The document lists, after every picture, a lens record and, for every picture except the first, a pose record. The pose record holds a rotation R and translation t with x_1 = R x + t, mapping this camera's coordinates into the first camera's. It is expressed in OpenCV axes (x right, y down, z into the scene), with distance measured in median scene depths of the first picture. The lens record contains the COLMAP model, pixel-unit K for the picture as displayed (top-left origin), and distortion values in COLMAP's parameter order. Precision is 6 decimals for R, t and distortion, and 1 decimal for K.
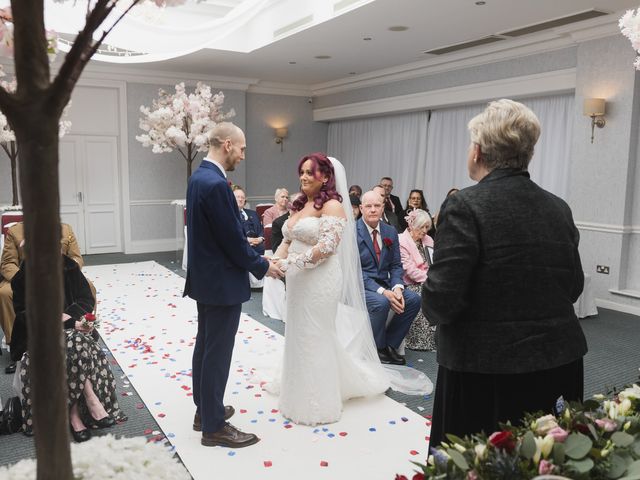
lens RADIAL K [[523.6, 0, 320.0], [0, 523.6, 240.0], [0, 0, 1]] dist [-0.128624, 0.110622]
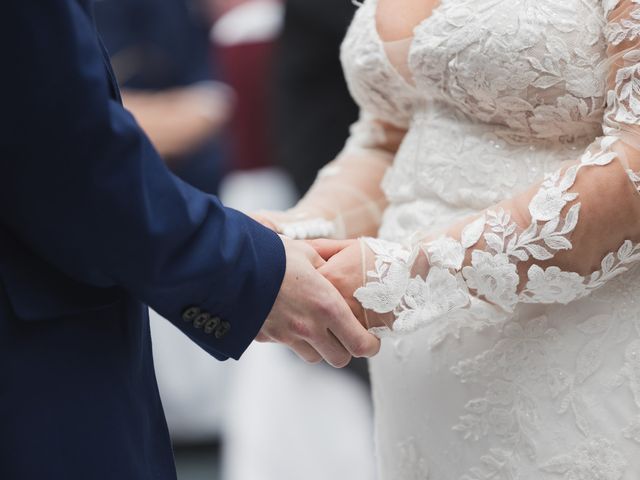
lens RADIAL K [[523.6, 0, 320.0], [0, 523.6, 240.0], [0, 0, 1]] dist [-0.128624, 0.110622]
pose [[0.995642, -0.002025, -0.093239, -0.068548], [0.008173, 0.997813, 0.065595, 0.026526], [0.092902, -0.066071, 0.993481, 0.849057]]
